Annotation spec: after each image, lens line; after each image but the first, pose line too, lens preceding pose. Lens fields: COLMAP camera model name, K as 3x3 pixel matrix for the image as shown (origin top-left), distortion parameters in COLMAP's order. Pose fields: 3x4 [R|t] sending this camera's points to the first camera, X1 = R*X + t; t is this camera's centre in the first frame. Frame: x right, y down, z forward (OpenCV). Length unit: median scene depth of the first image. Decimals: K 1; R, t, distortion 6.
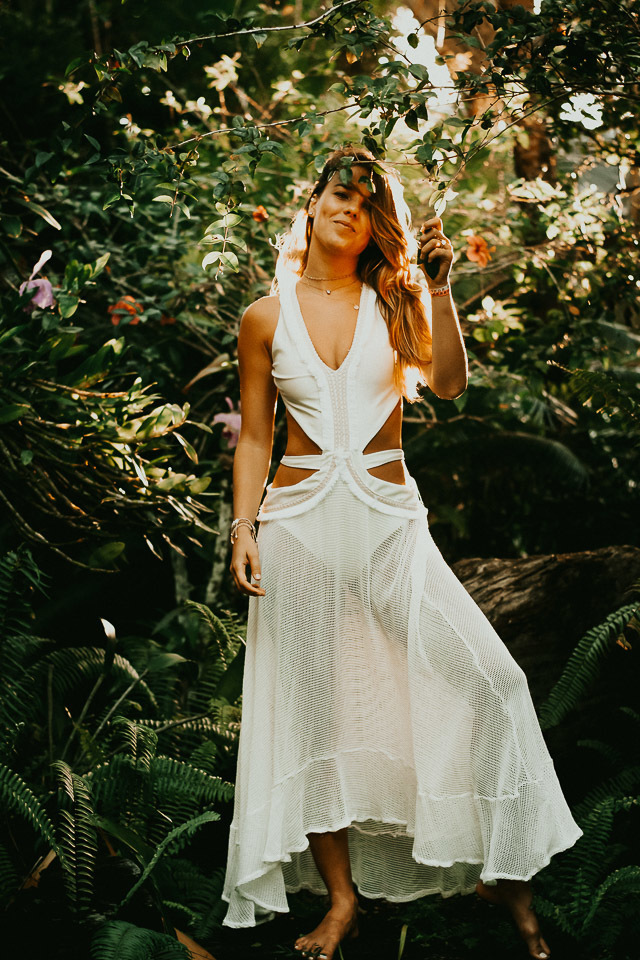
lens RADIAL K [[2414.3, 0, 321.8], [0, 2414.3, 470.8], [0, 0, 1]] dist [-0.081962, 0.000000]
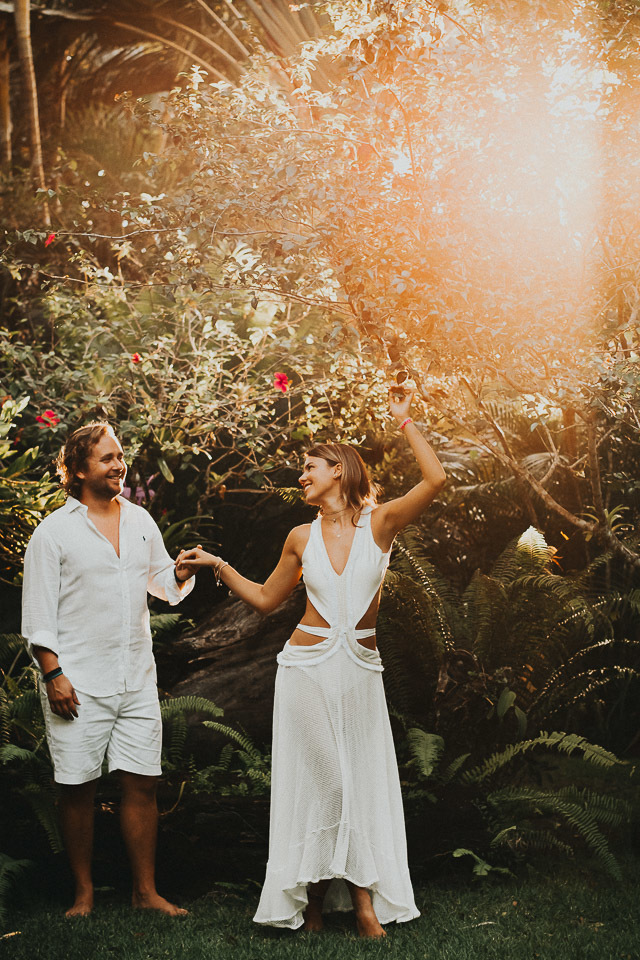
lens RADIAL K [[2414.3, 0, 322.2], [0, 2414.3, 474.1], [0, 0, 1]] dist [-0.081962, 0.000000]
pose [[0.999900, 0.005865, 0.012854, 0.089591], [-0.005604, 0.999778, -0.020316, -0.004011], [-0.012970, 0.020242, 0.999711, -0.643231]]
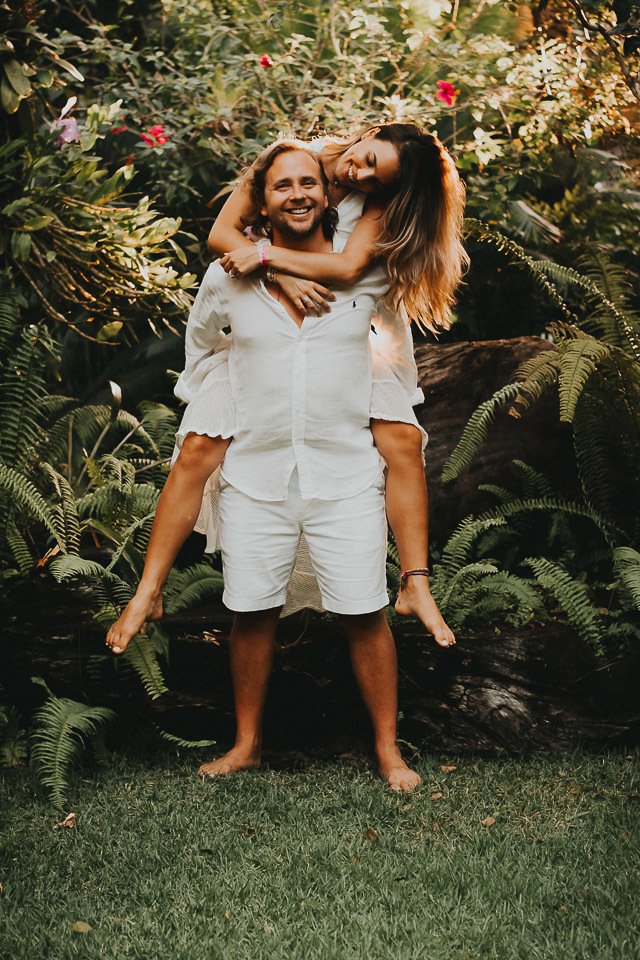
lens RADIAL K [[2414.3, 0, 284.9], [0, 2414.3, 508.7], [0, 0, 1]] dist [-0.081962, 0.000000]
pose [[0.997747, 0.023816, -0.062726, 0.081540], [-0.017804, 0.995344, 0.094725, 0.004006], [0.064690, -0.093395, 0.993525, -0.283738]]
